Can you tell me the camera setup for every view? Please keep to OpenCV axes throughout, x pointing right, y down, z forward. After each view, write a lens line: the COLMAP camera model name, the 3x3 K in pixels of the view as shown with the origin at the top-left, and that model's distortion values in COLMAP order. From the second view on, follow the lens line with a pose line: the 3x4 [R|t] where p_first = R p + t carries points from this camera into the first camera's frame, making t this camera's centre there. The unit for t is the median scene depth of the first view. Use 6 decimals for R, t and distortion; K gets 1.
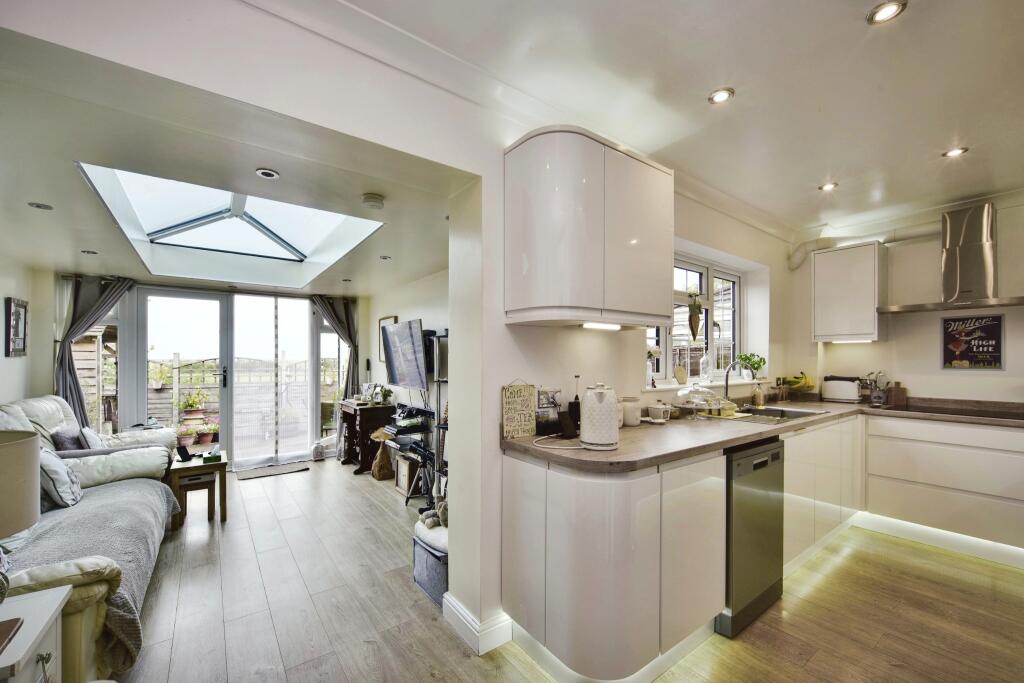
lens RADIAL K [[407.7, 0, 513.3], [0, 407.7, 367.3], [0, 0, 1]] dist [-0.002294, -0.000297]
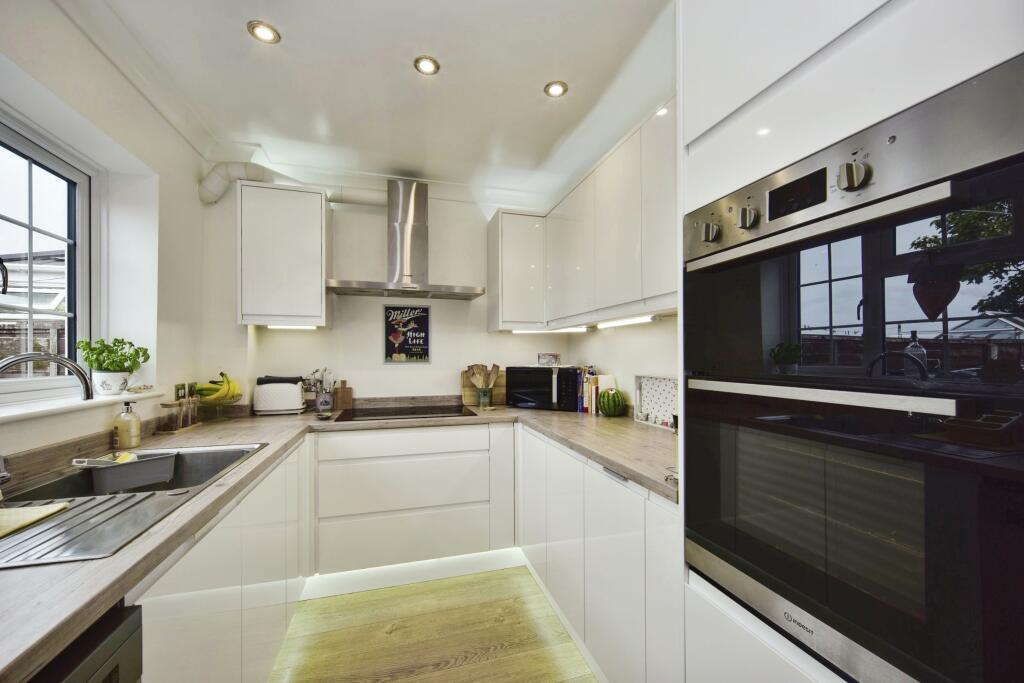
lens RADIAL K [[407.7, 0, 514.7], [0, 407.7, 348.6], [0, 0, 1]] dist [-0.002294, -0.000297]
pose [[0.343210, 0.015202, 0.939136, 0.321167], [0.019875, 0.999528, -0.023443, -0.001562], [-0.939049, 0.026711, 0.342745, 0.426838]]
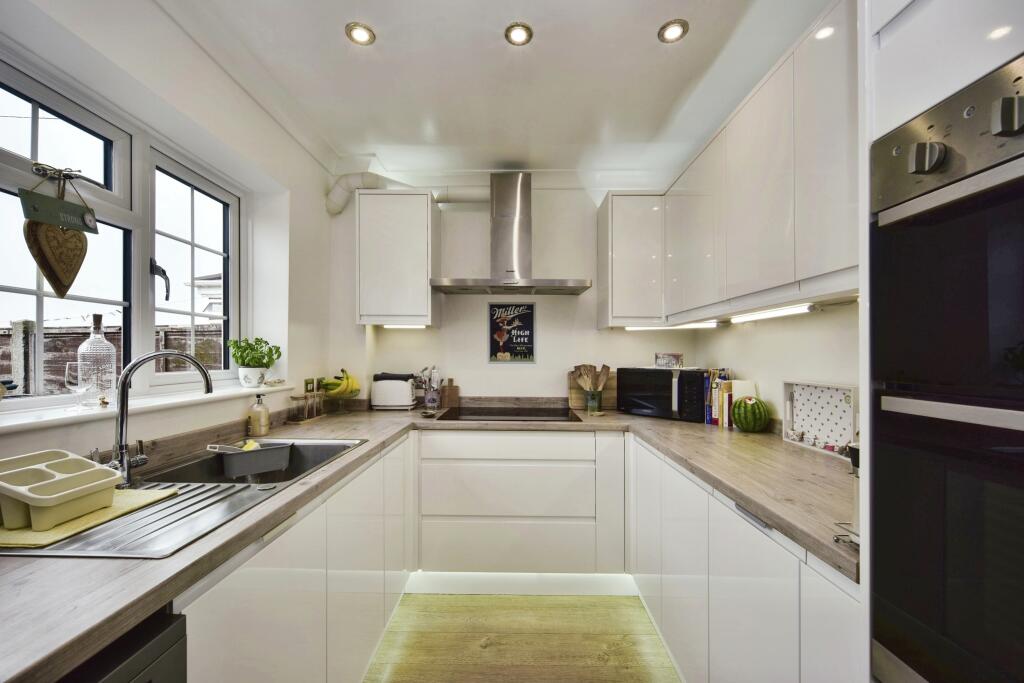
lens RADIAL K [[407.7, 0, 510.0], [0, 407.7, 347.4], [0, 0, 1]] dist [-0.002294, -0.000297]
pose [[0.609117, 0.016241, 0.792914, 0.390944], [0.010084, 0.999551, -0.028220, -0.002463], [-0.793016, 0.025185, 0.608680, 0.431475]]
